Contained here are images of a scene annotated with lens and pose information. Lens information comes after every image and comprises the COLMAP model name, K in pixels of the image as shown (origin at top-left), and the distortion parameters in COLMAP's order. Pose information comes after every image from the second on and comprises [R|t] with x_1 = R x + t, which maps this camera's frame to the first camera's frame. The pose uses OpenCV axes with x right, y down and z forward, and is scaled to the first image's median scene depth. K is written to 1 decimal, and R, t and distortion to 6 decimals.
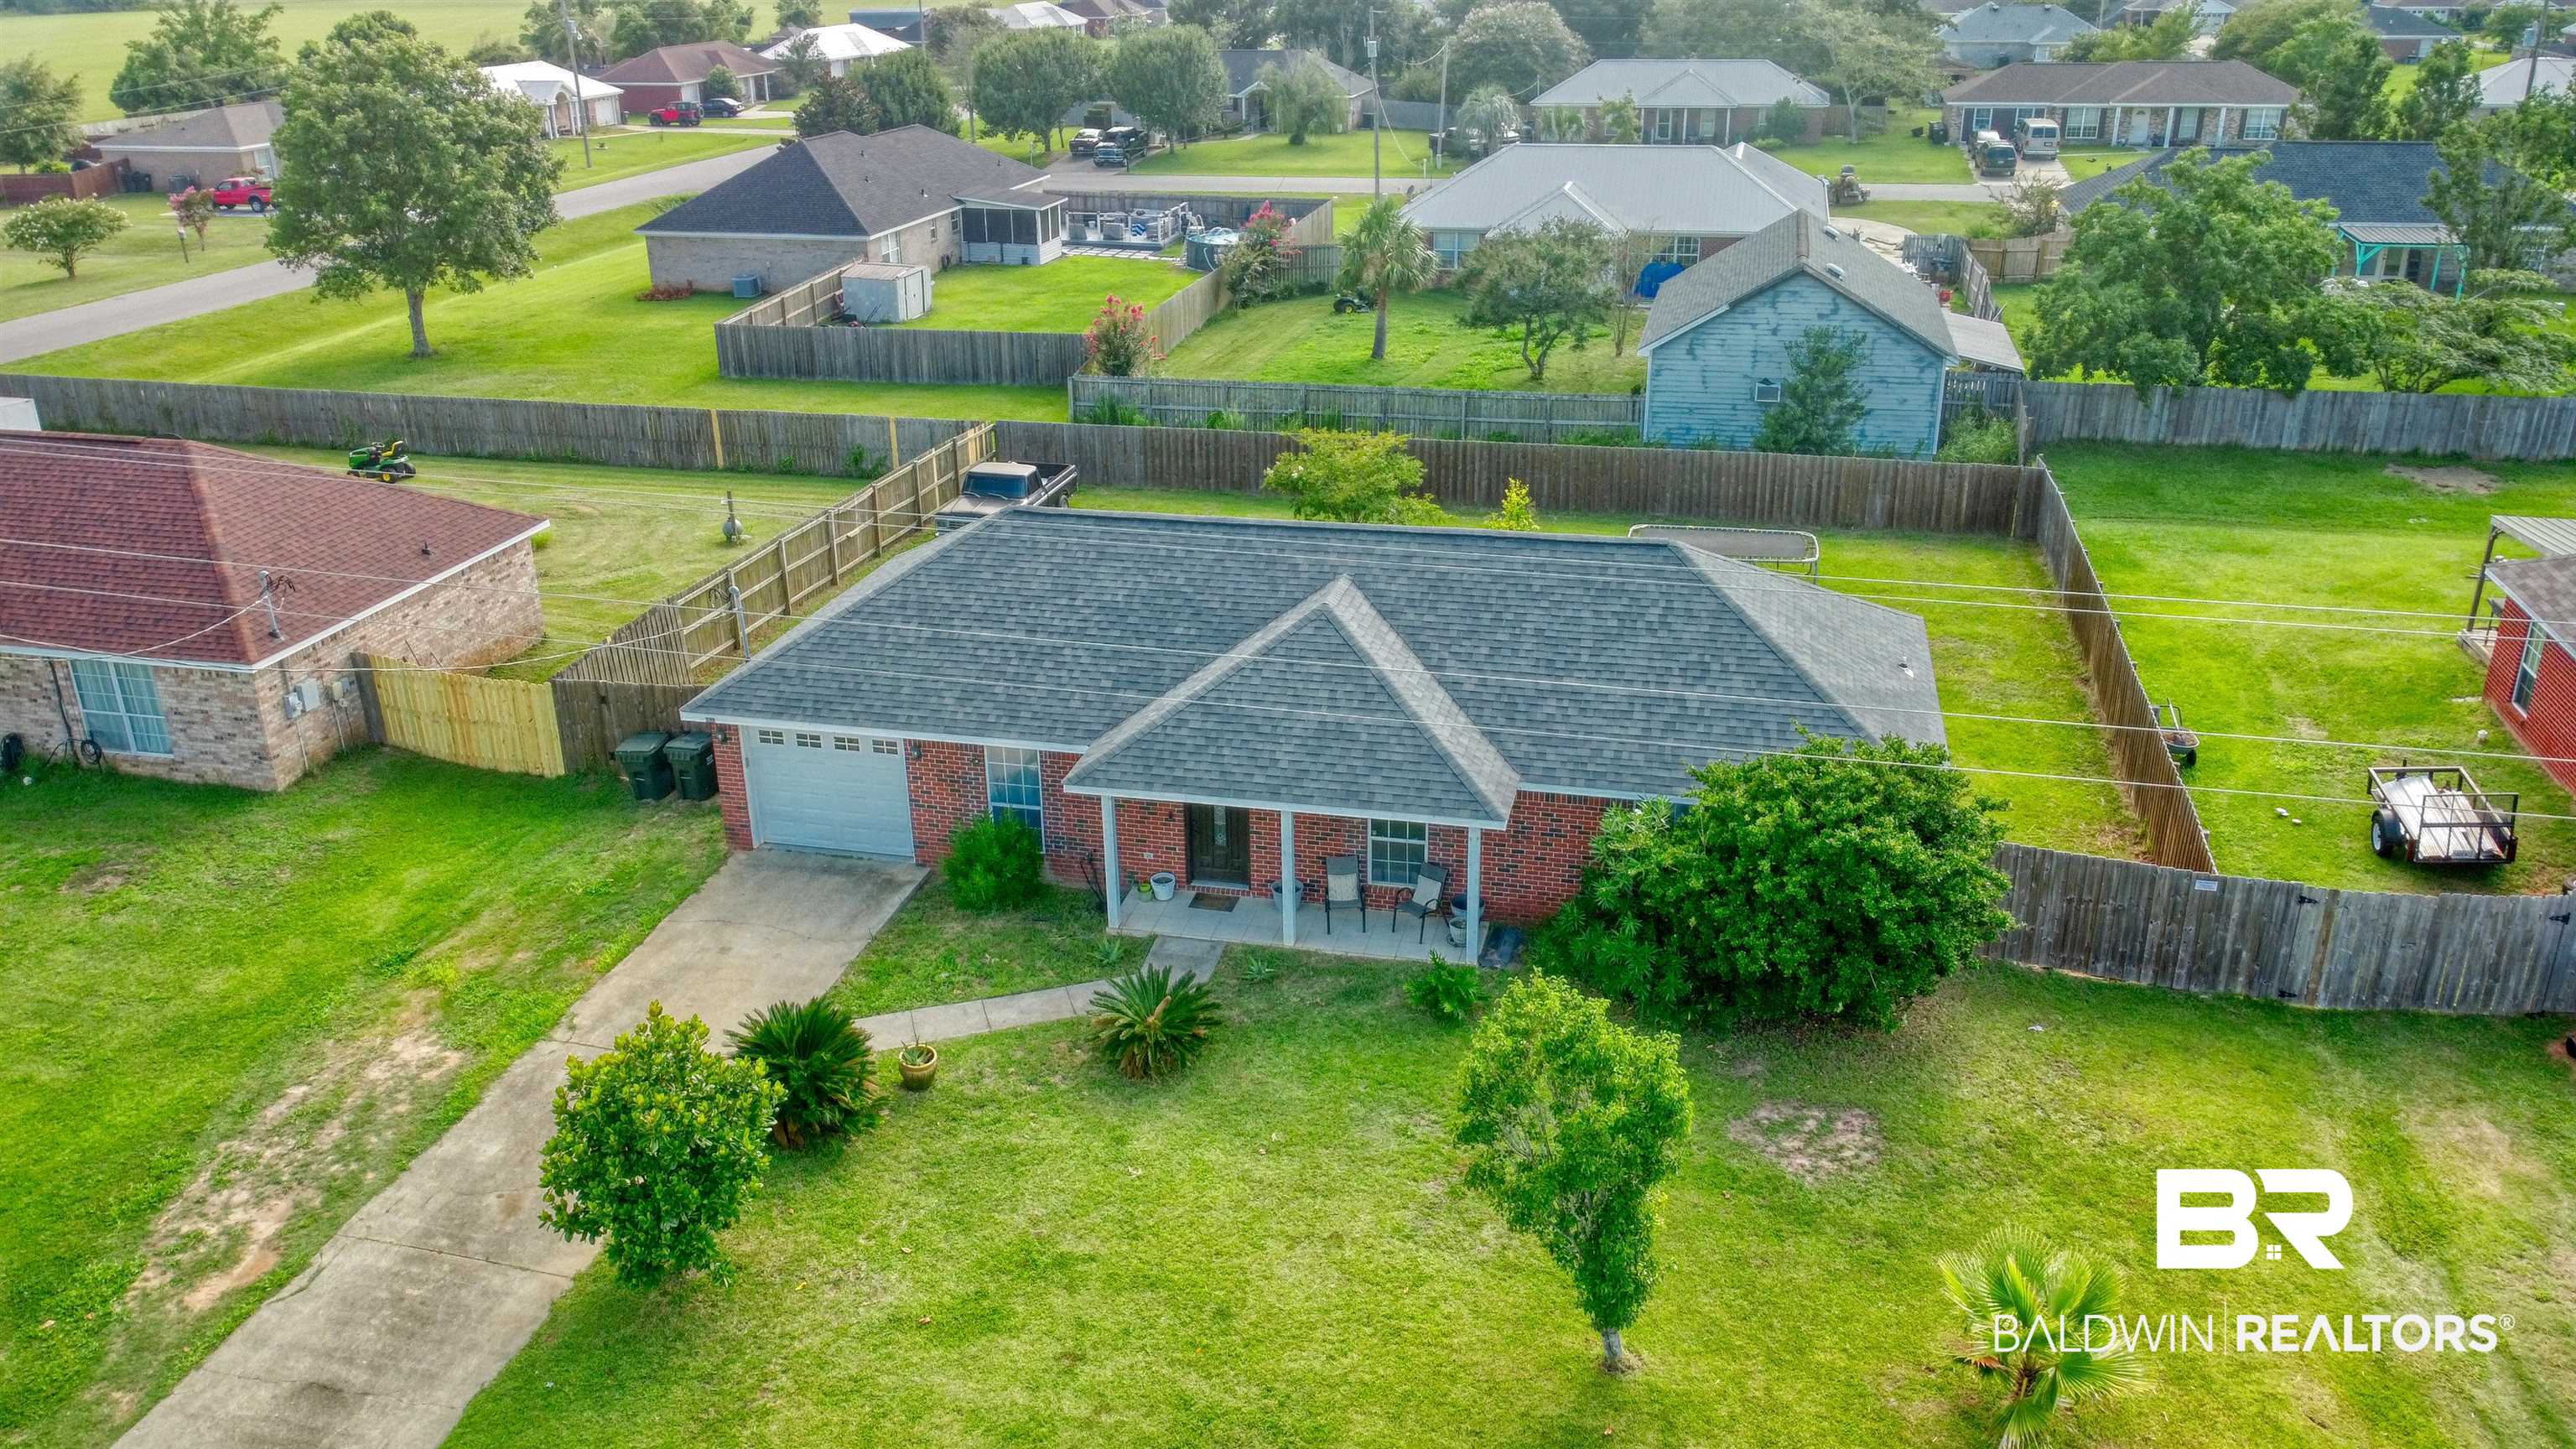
lens RADIAL K [[1939.0, 0, 1288.0], [0, 1939.0, 724.5], [0, 0, 1]] dist [-0.007244, 0.000025]
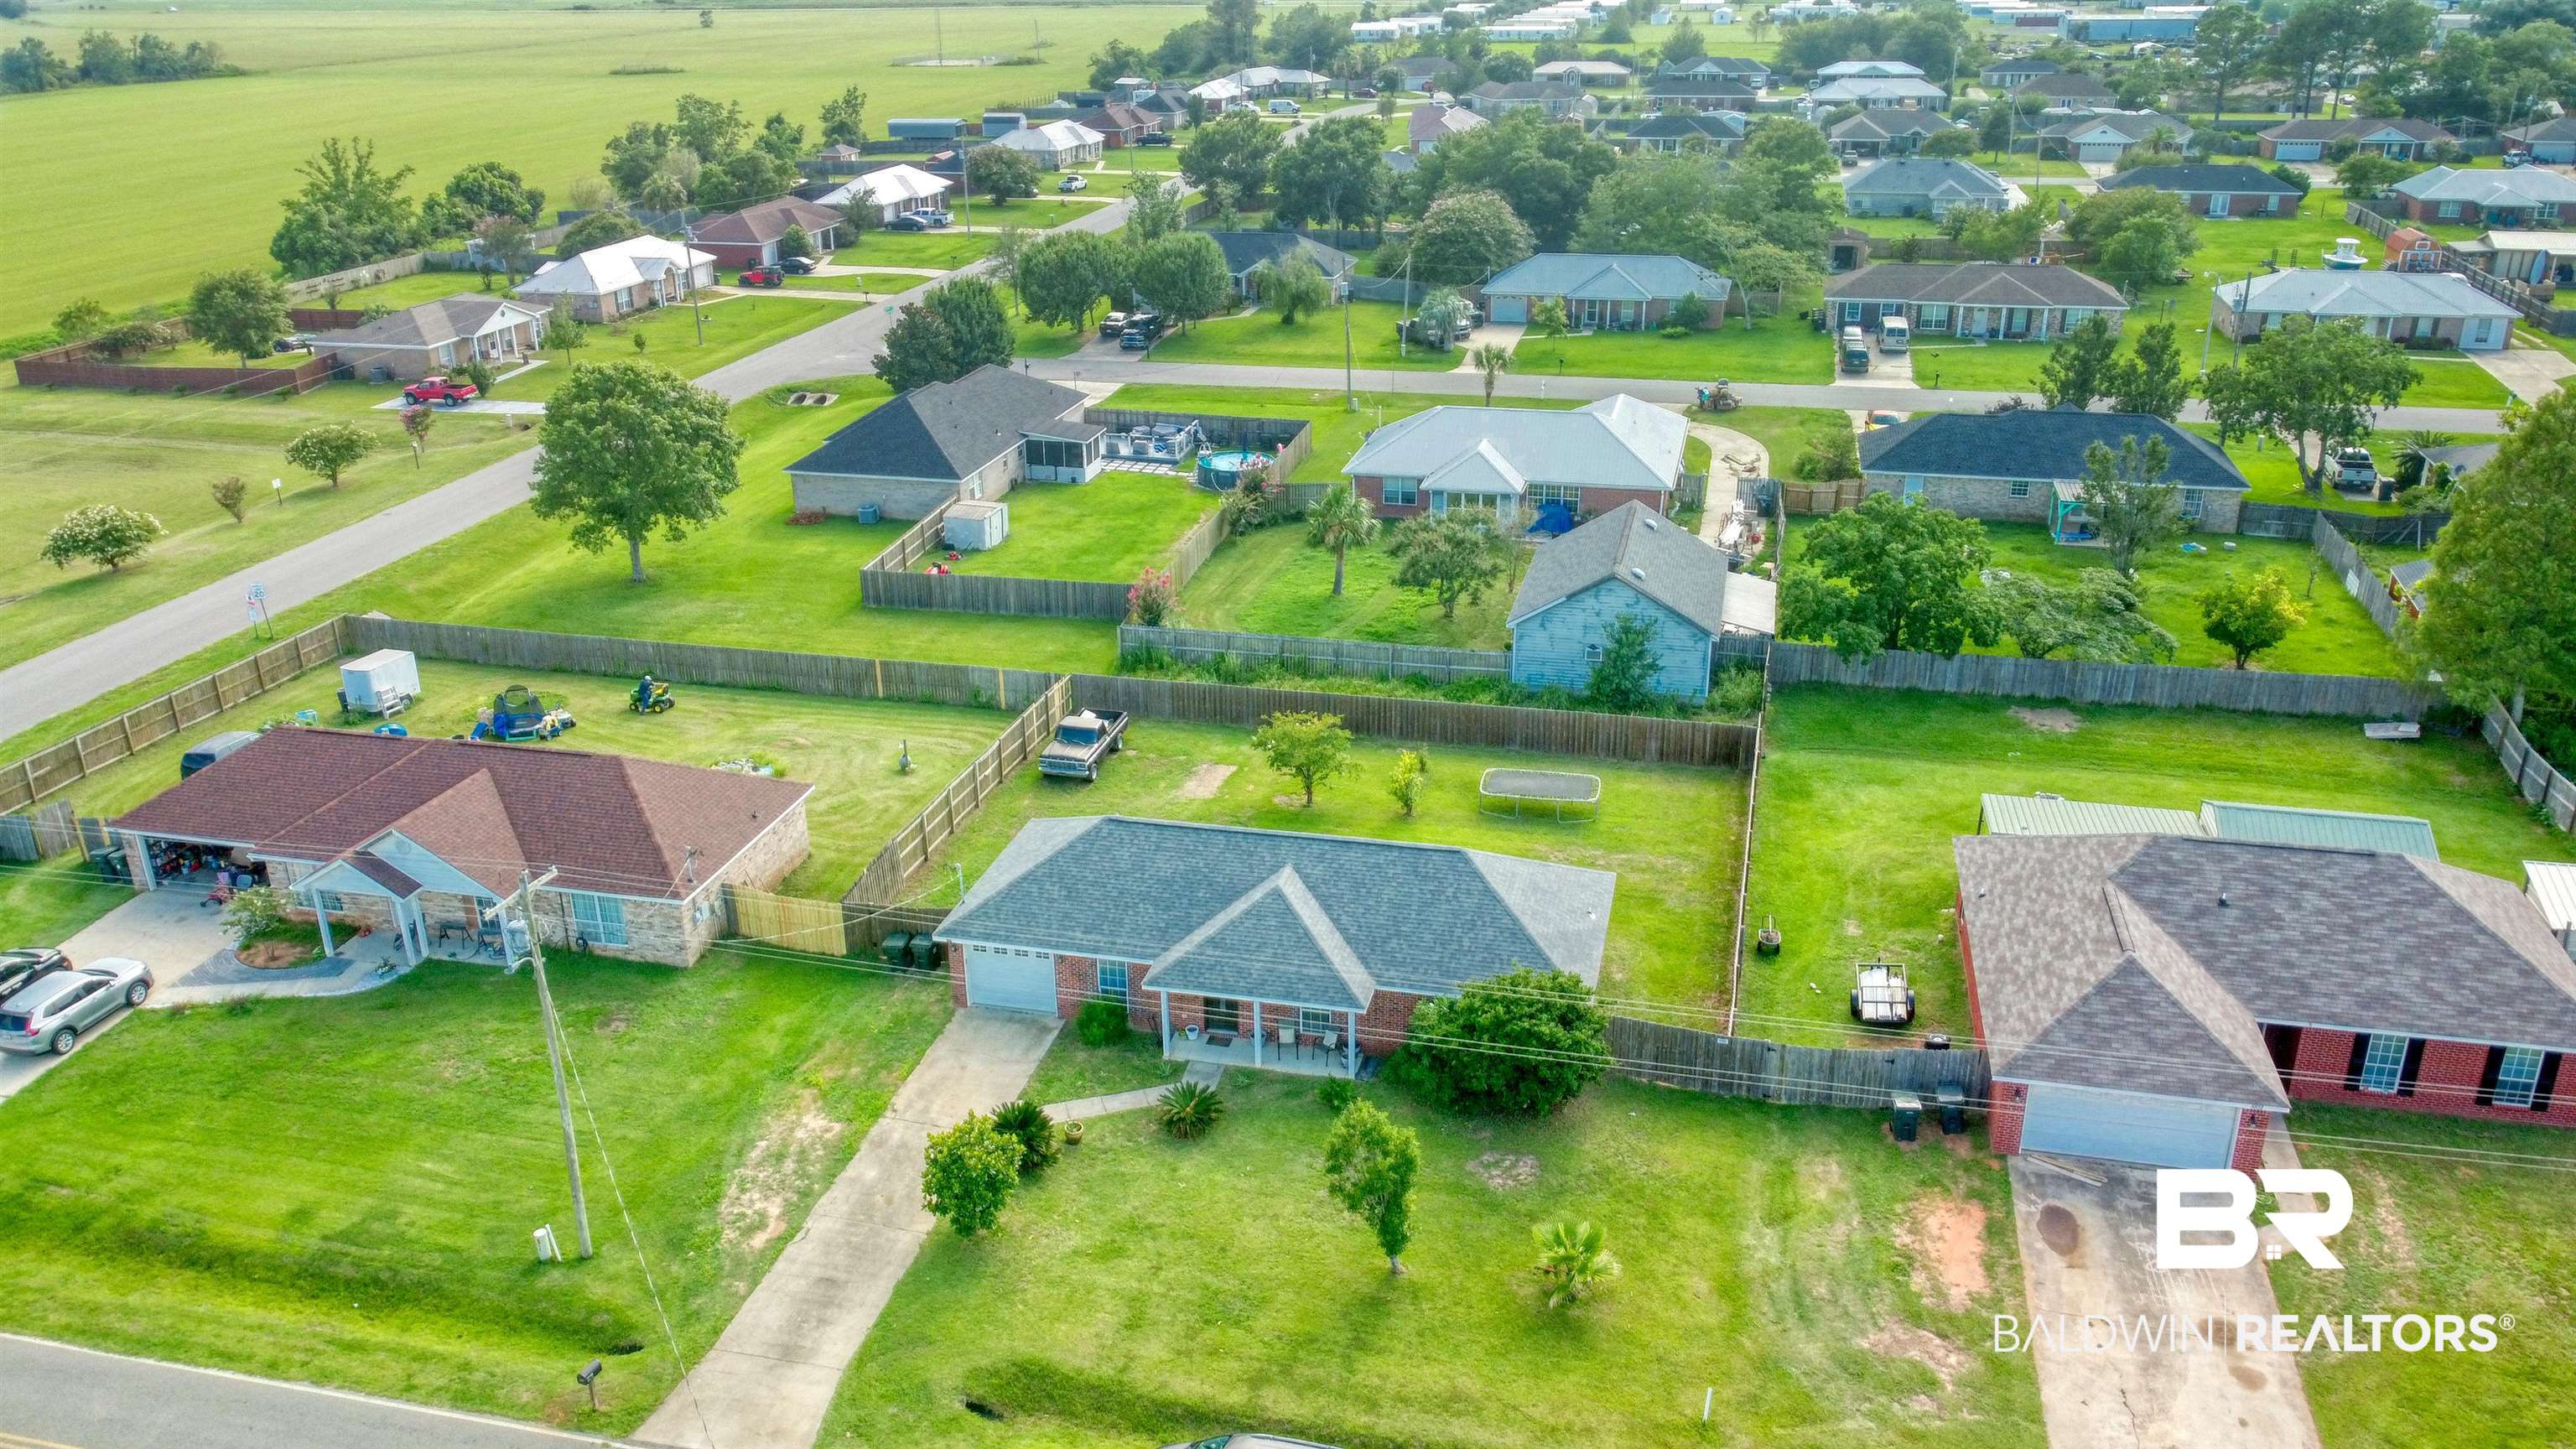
lens RADIAL K [[1929.9, 0, 1288.0], [0, 1929.9, 724.5], [0, 0, 1]] dist [-0.002650, -0.001029]
pose [[0.999996, 0.002536, -0.001138, 0.026240], [-0.002539, 0.999993, -0.002853, -0.183405], [0.001131, 0.002856, 0.999995, -0.762660]]
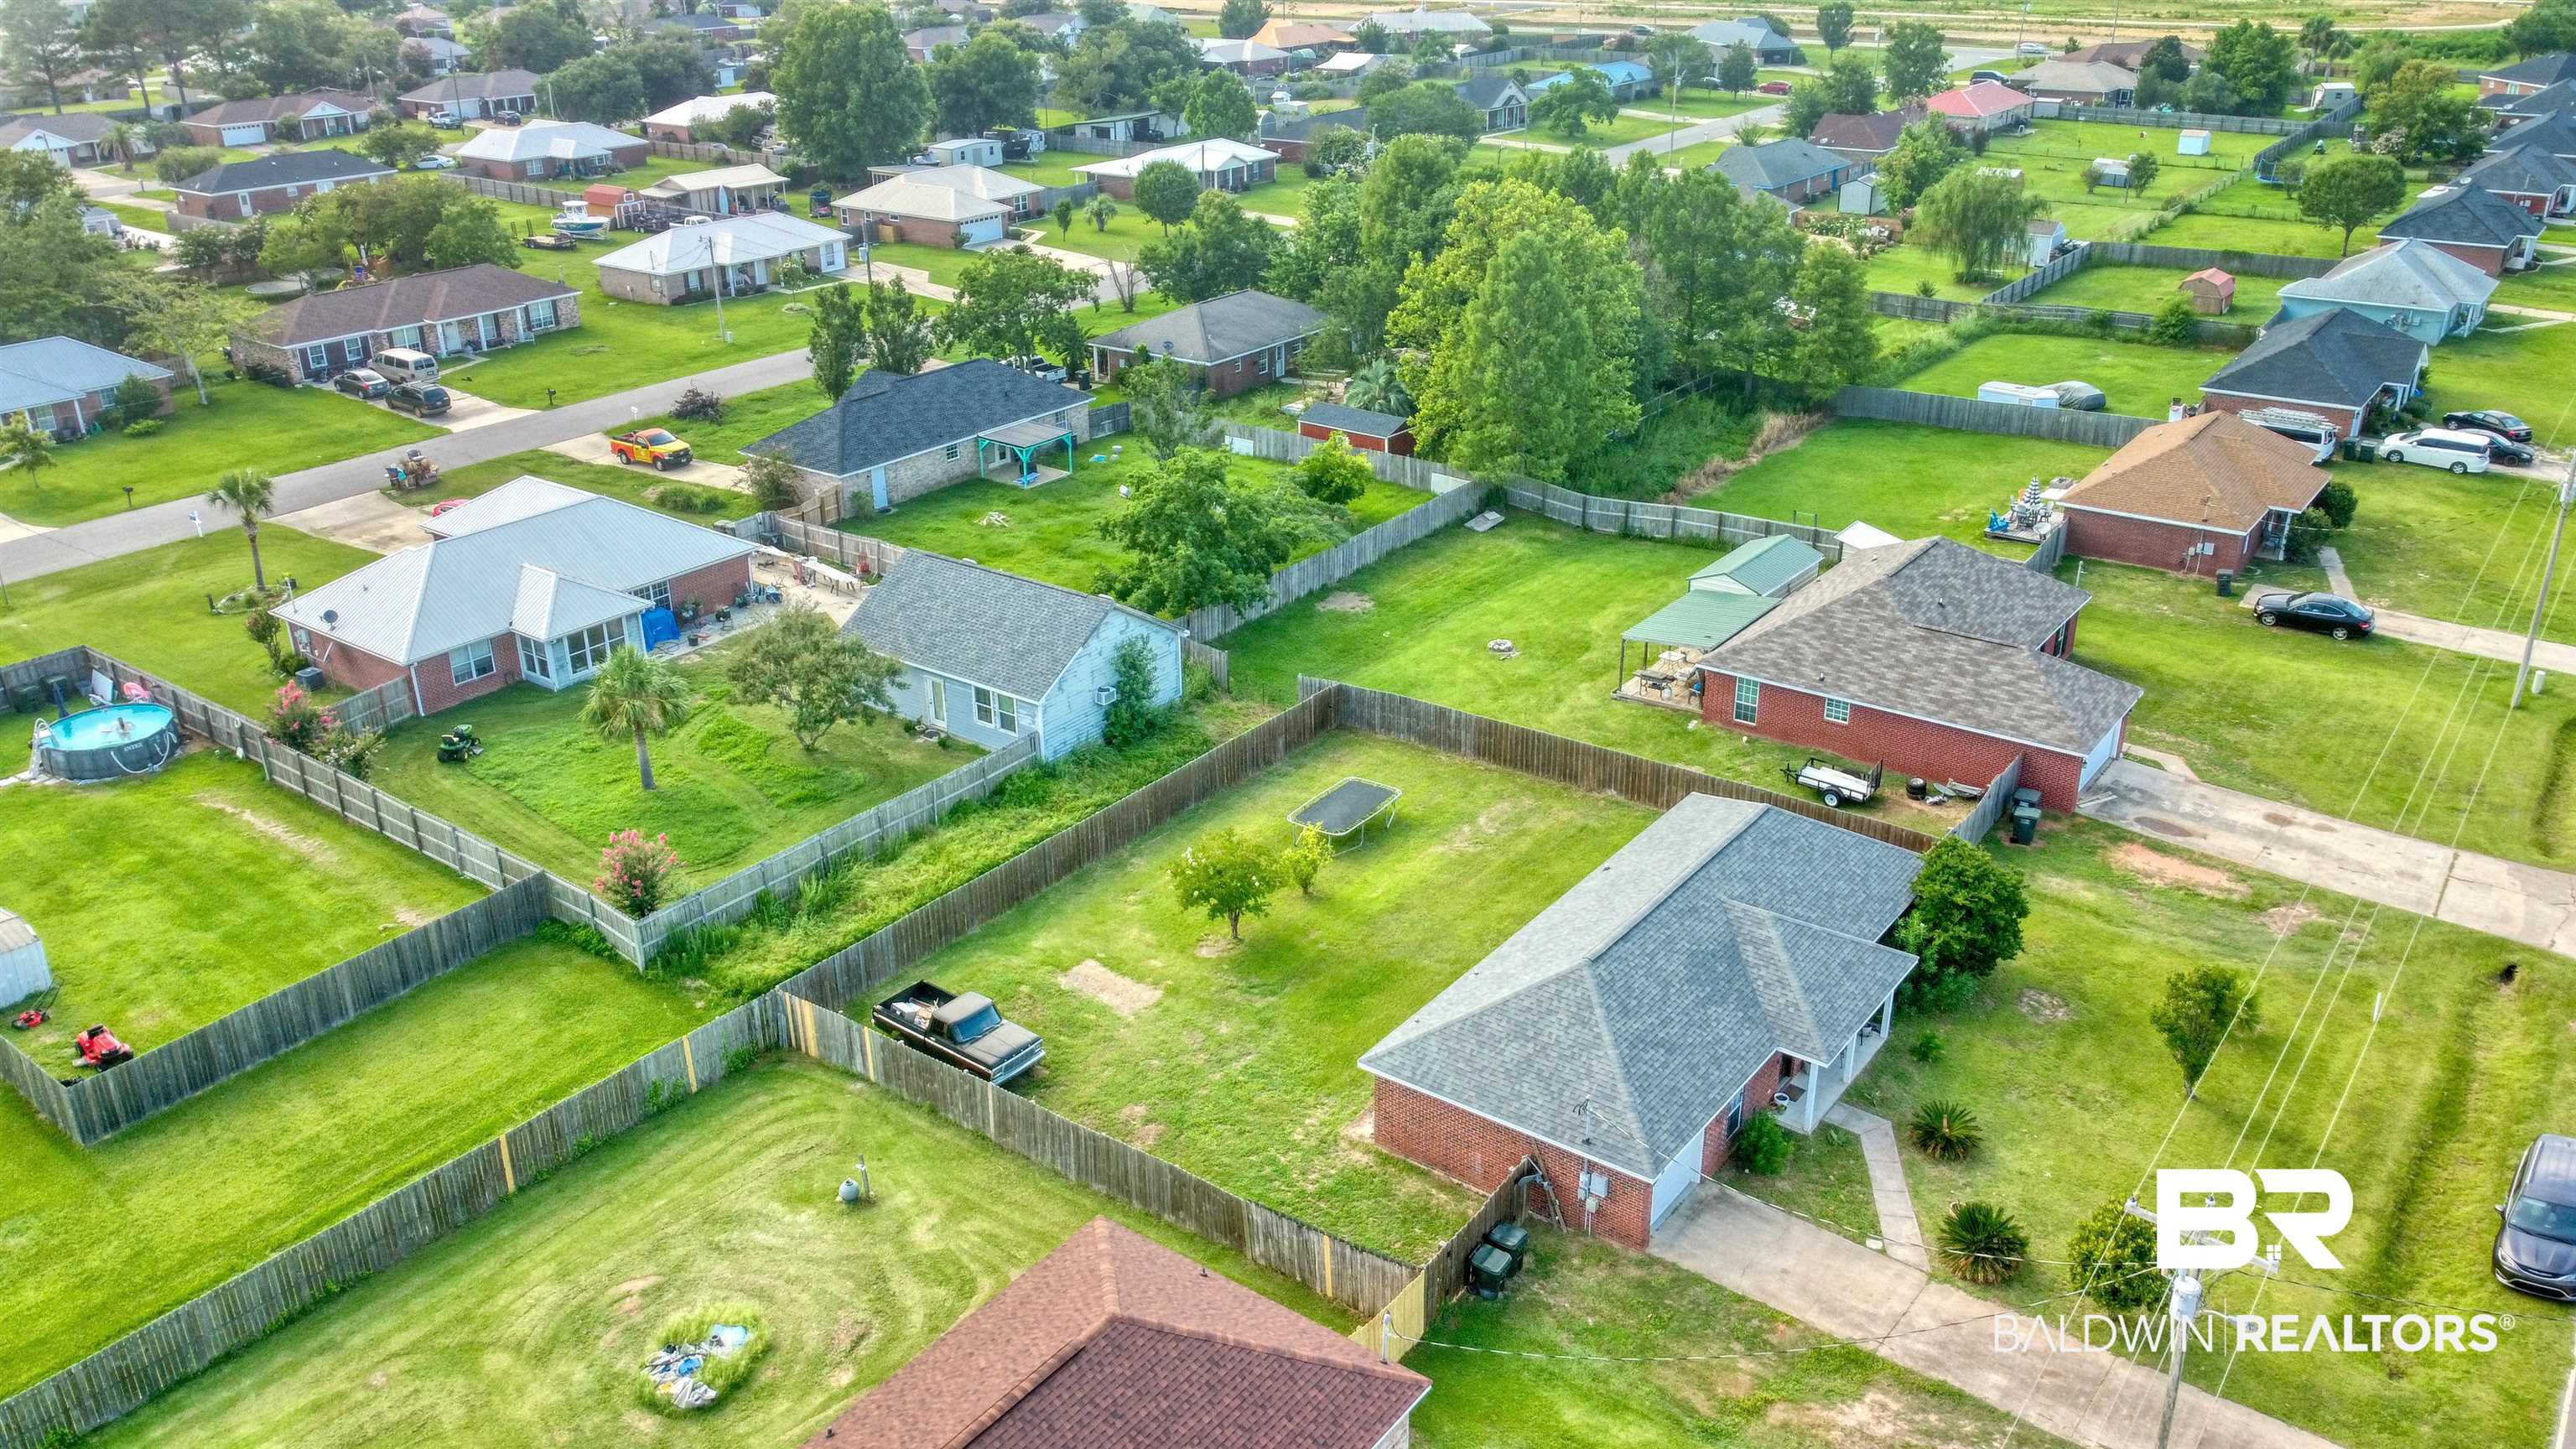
lens RADIAL K [[1929.9, 0, 1288.0], [0, 1929.9, 724.5], [0, 0, 1]] dist [-0.002650, -0.001029]
pose [[0.395634, -0.361060, 0.844458, -1.363015], [0.355827, 0.907926, 0.221489, -0.658229], [-0.846676, 0.212852, 0.487682, 0.401246]]
